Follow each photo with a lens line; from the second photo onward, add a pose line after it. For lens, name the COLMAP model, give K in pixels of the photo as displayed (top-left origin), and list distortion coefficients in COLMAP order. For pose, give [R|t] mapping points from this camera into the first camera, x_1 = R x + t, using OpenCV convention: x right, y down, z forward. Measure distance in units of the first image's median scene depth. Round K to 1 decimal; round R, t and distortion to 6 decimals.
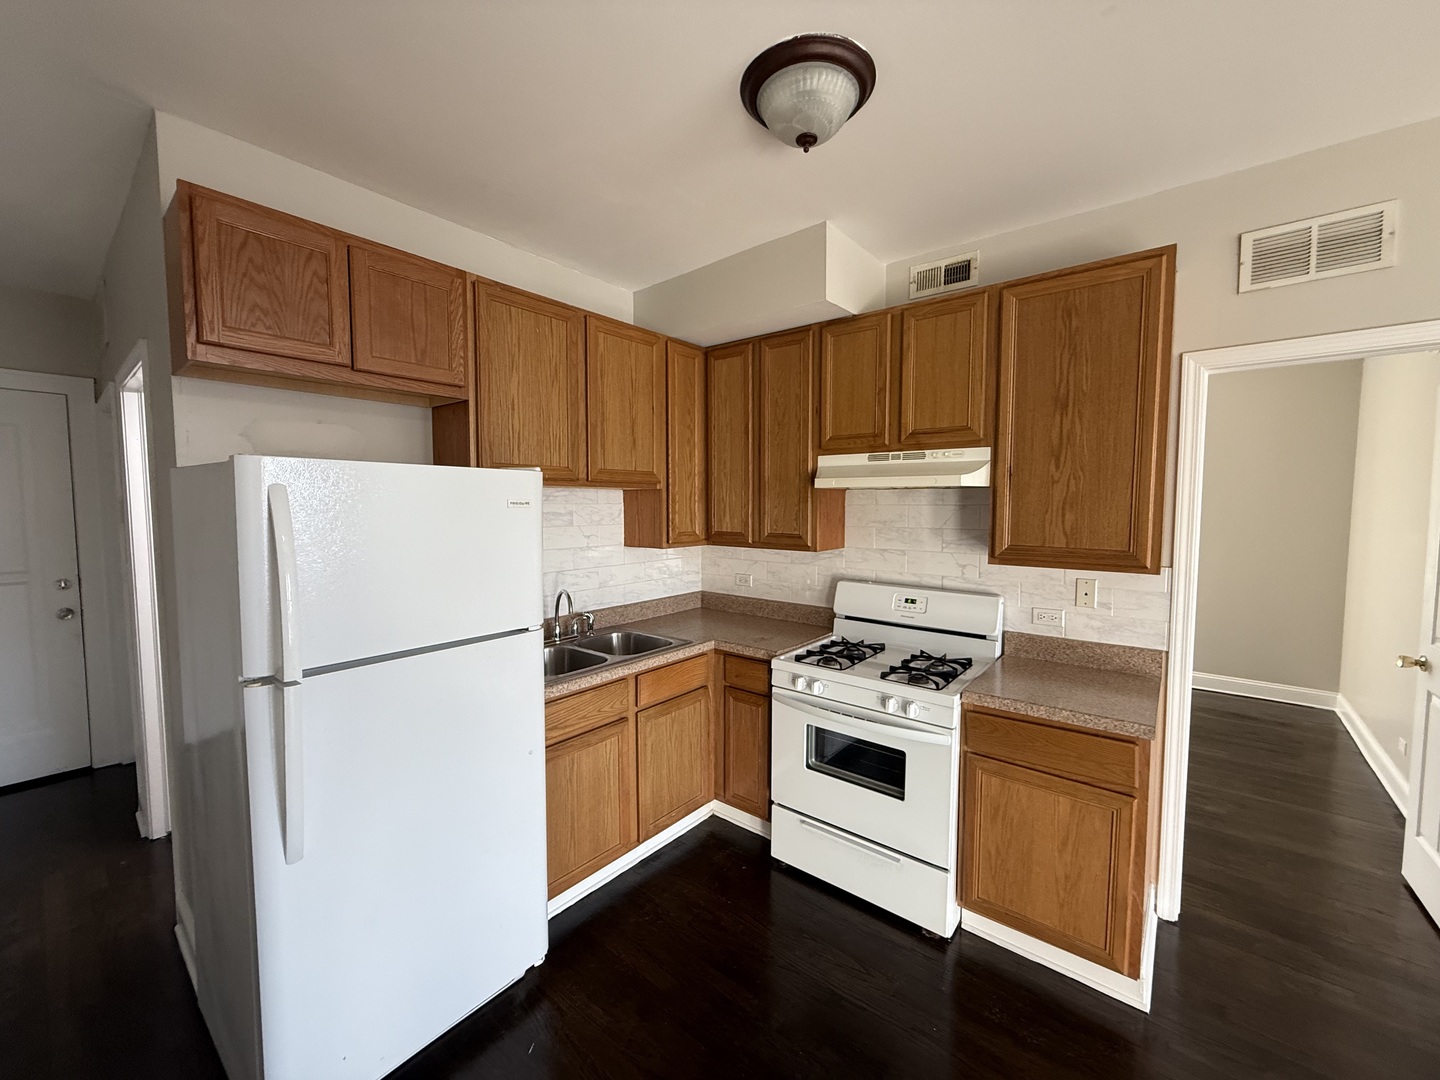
lens RADIAL K [[572.1, 0, 720.4], [0, 572.1, 535.5], [0, 0, 1]] dist [0.000567, 0.000010]
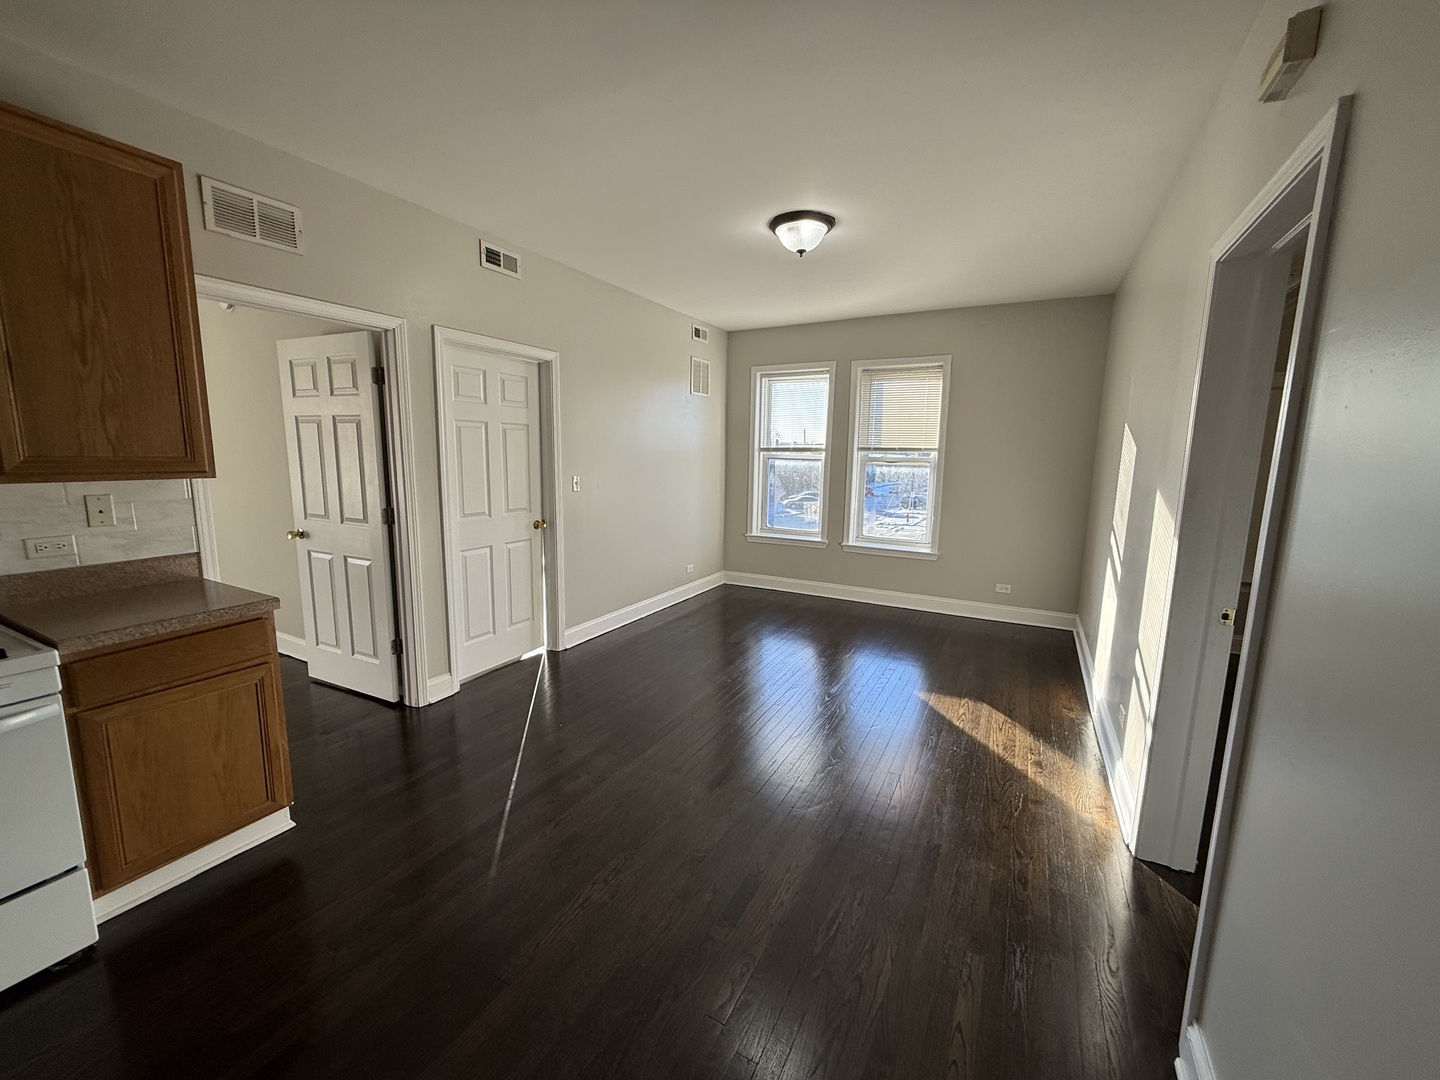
lens RADIAL K [[572.1, 0, 720.4], [0, 572.1, 535.5], [0, 0, 1]] dist [0.000567, 0.000010]
pose [[-0.199122, -0.148637, 0.968637, -0.424050], [0.038739, 0.986464, 0.159336, 0.032741], [-0.979209, 0.069251, -0.190668, 0.214649]]
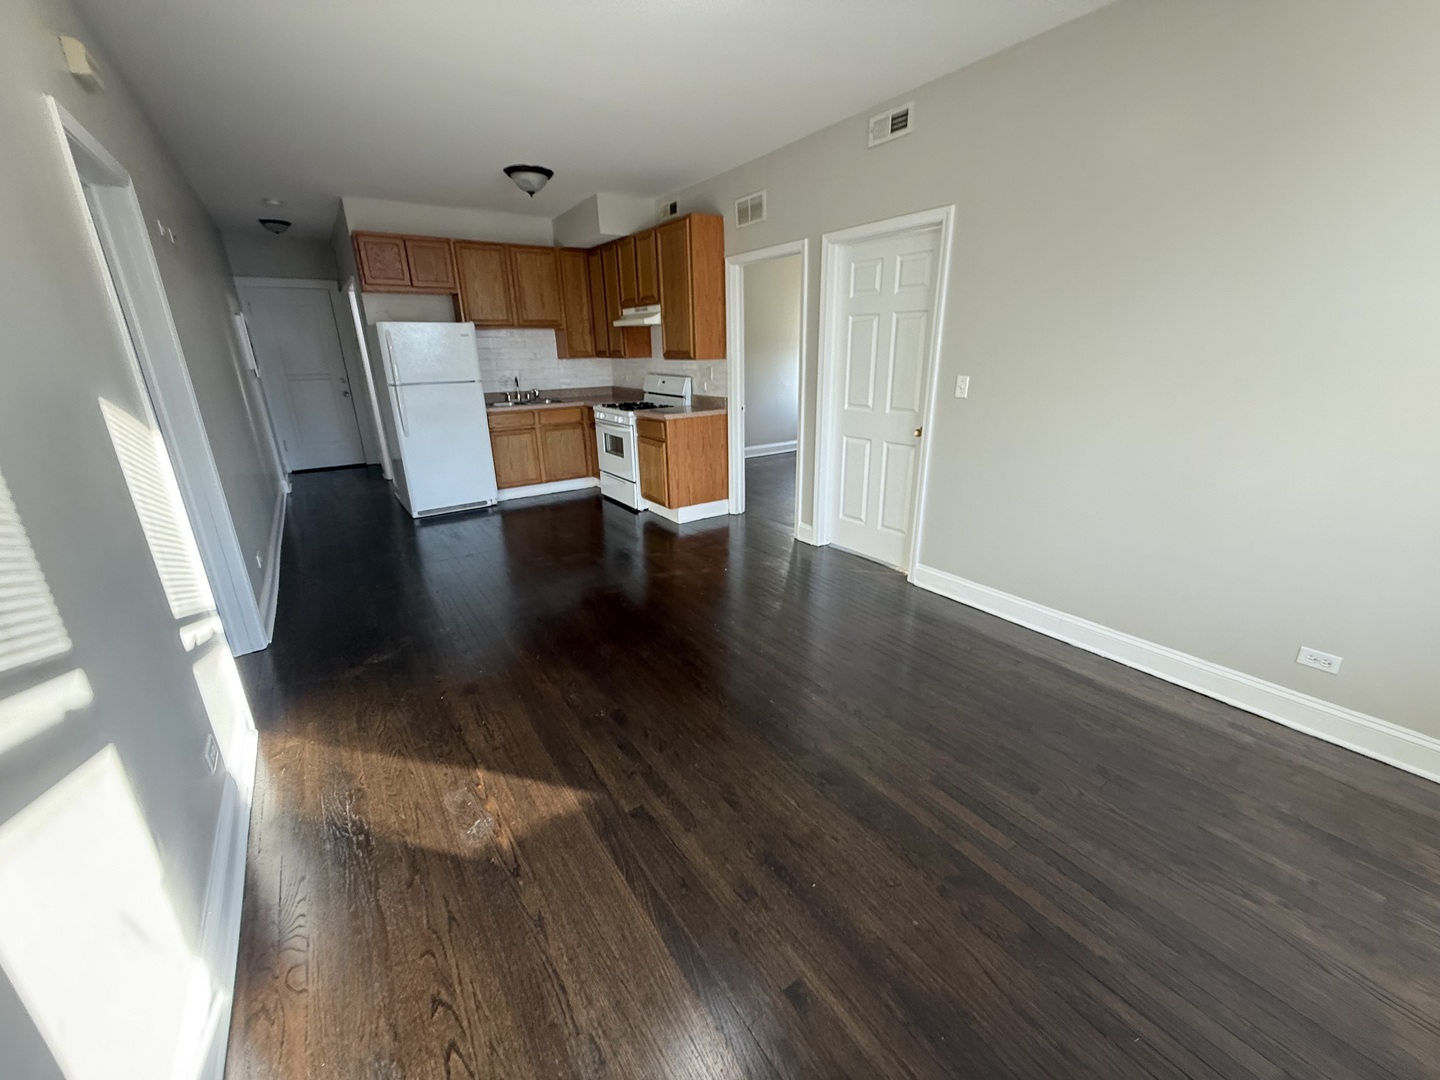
lens RADIAL K [[584.1, 0, 720.0], [0, 584.1, 540.0], [0, 0, 1]] dist [0.001384, 0.000004]
pose [[0.961152, 0.069448, -0.267139, 1.304188], [0.003234, 0.964929, 0.262491, 0.127663], [0.275999, -0.253158, 0.927219, -1.225110]]
